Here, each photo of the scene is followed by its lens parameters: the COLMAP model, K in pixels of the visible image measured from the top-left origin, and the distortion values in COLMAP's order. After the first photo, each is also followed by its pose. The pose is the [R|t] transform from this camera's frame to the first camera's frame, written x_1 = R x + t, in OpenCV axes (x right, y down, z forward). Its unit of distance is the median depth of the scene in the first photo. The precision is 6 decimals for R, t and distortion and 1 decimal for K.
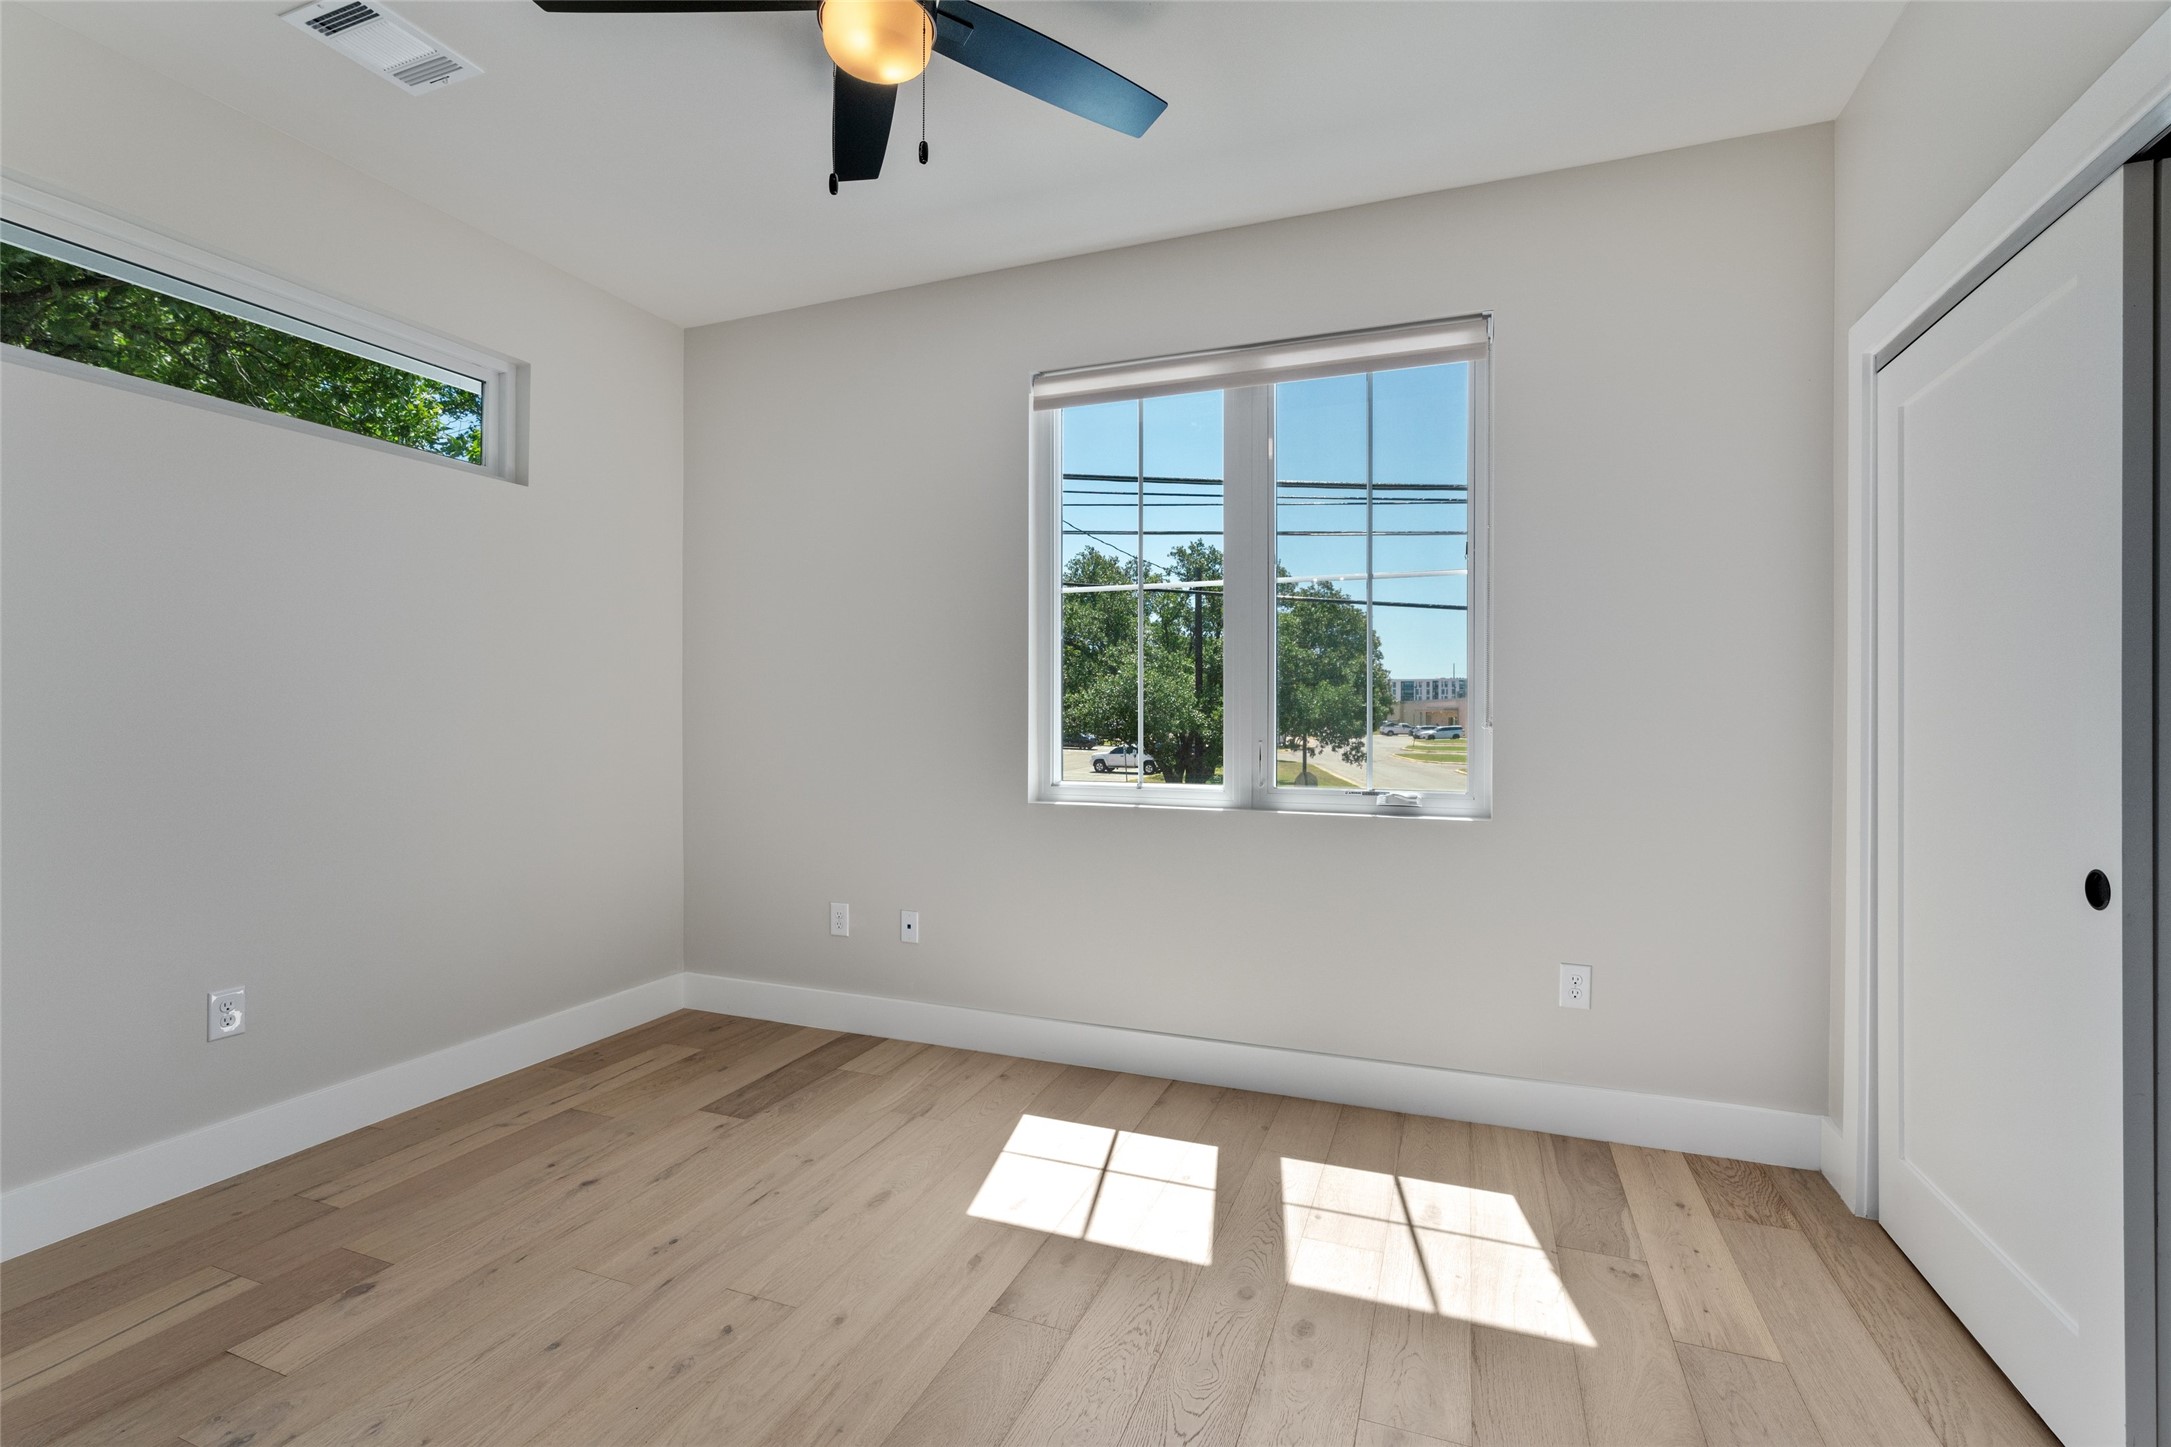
lens RADIAL K [[989.4, 0, 1088.0], [0, 989.4, 712.8], [0, 0, 1]] dist [-0.014654, 0.005594]
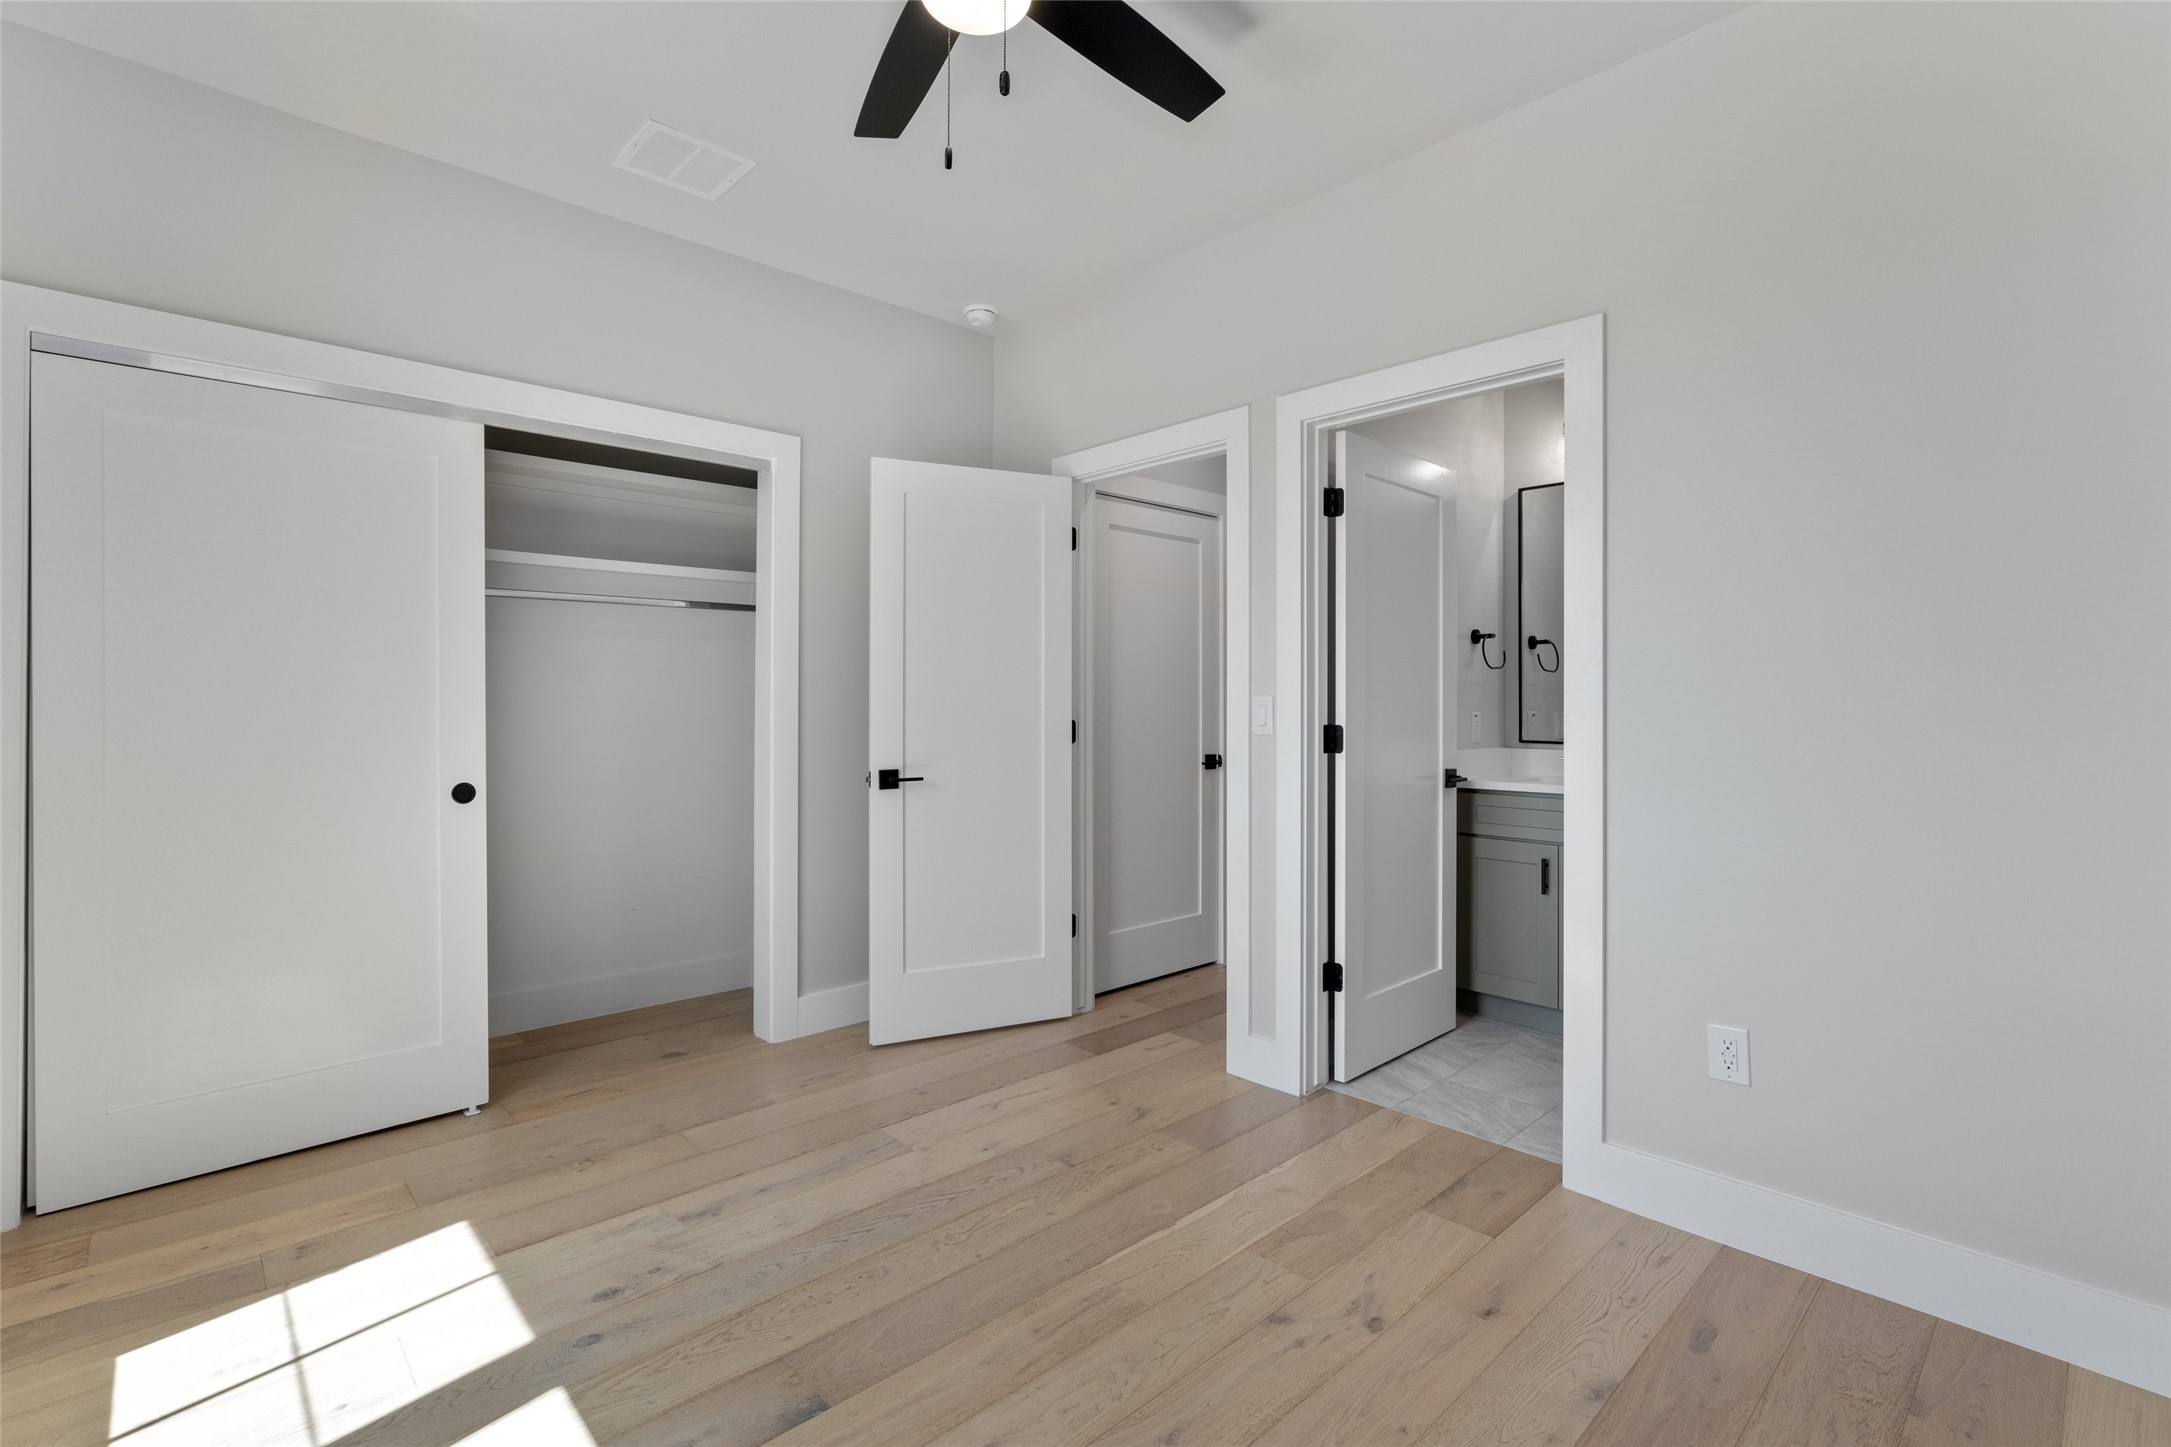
lens RADIAL K [[989.4, 0, 1094.1], [0, 989.4, 709.8], [0, 0, 1]] dist [-0.014654, 0.005594]
pose [[-0.906581, -0.006875, 0.421976, -0.722054], [-0.002239, 0.999932, 0.011481, -0.003916], [-0.422026, 0.009464, -0.906534, 1.823648]]
